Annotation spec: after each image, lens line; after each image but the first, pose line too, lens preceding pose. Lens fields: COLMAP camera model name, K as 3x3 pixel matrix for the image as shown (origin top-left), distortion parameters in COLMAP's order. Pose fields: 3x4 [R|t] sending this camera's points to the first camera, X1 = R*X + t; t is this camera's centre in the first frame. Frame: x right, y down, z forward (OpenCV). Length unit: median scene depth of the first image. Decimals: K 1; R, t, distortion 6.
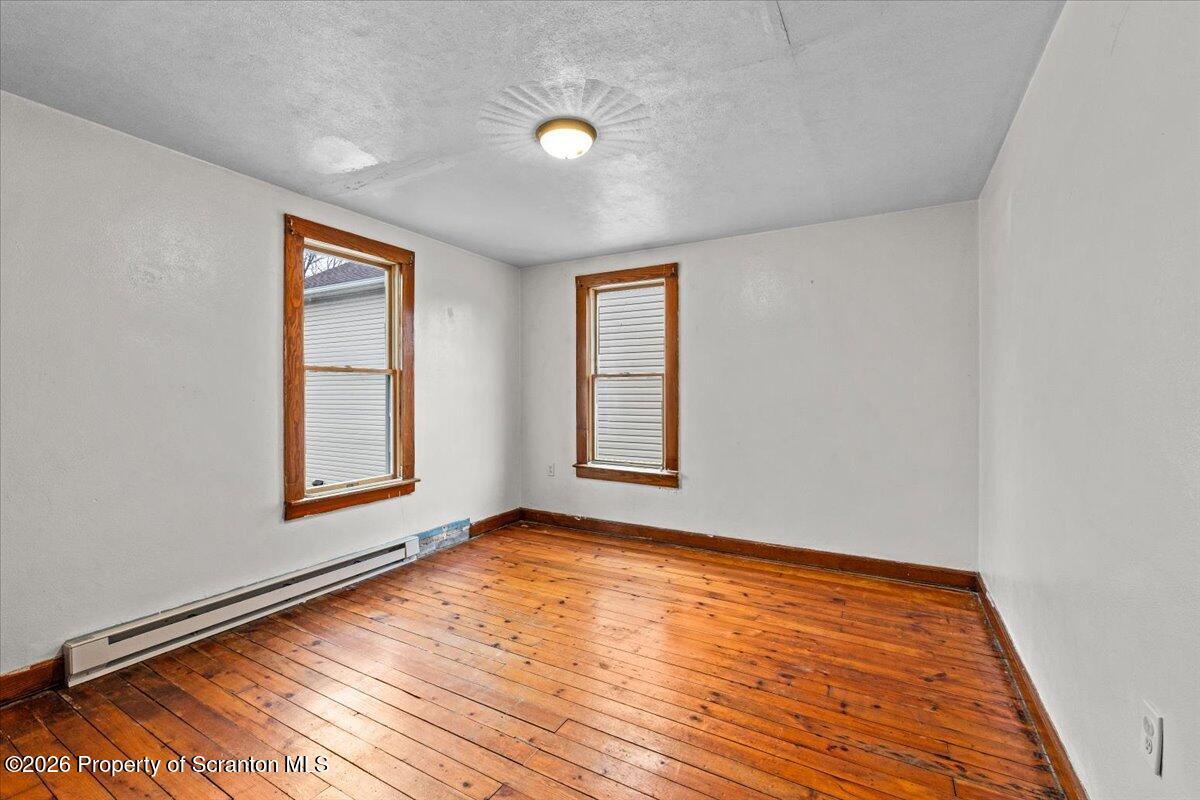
lens RADIAL K [[515.8, 0, 600.0], [0, 515.8, 400.0], [0, 0, 1]] dist [-0.001739, -0.000198]
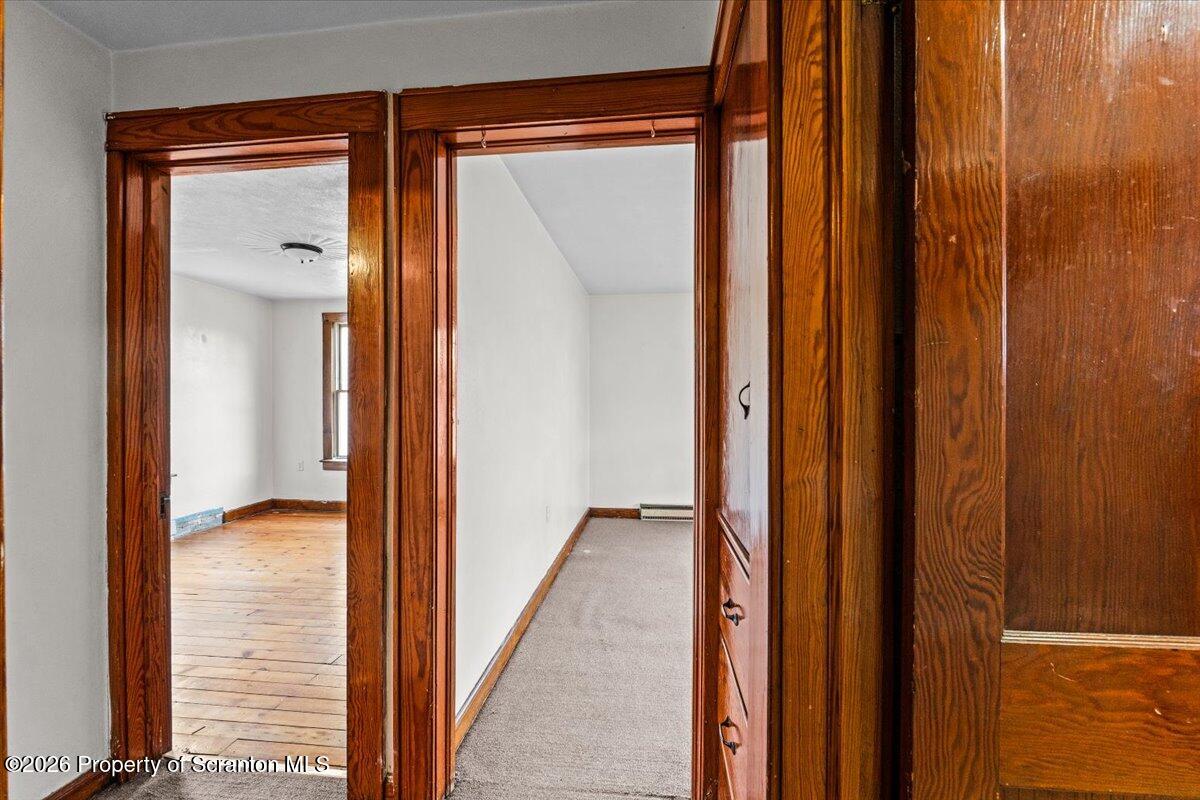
lens RADIAL K [[515.8, 0, 600.0], [0, 515.8, 400.0], [0, 0, 1]] dist [-0.001739, -0.000198]
pose [[0.917476, -0.000842, 0.397790, 0.085154], [0.004702, 0.999951, -0.008729, -0.010162], [-0.397763, 0.009879, 0.917435, -0.498640]]
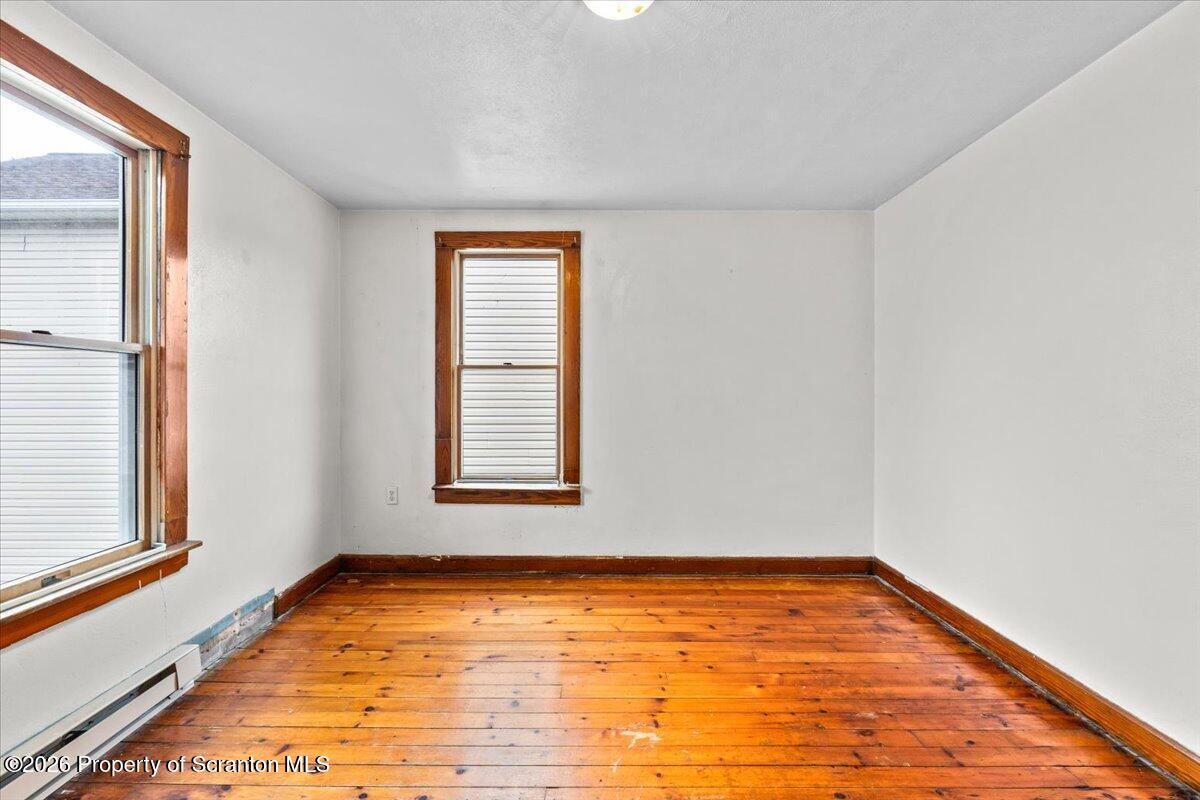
lens RADIAL K [[516.1, 0, 616.2], [0, 516.1, 393.8], [0, 0, 1]] dist [-0.003970, -0.000531]
pose [[0.869722, -0.002054, 0.493538, -0.208201], [0.005679, 0.999967, -0.005845, -0.001472], [-0.493510, 0.007886, 0.869705, 0.257072]]
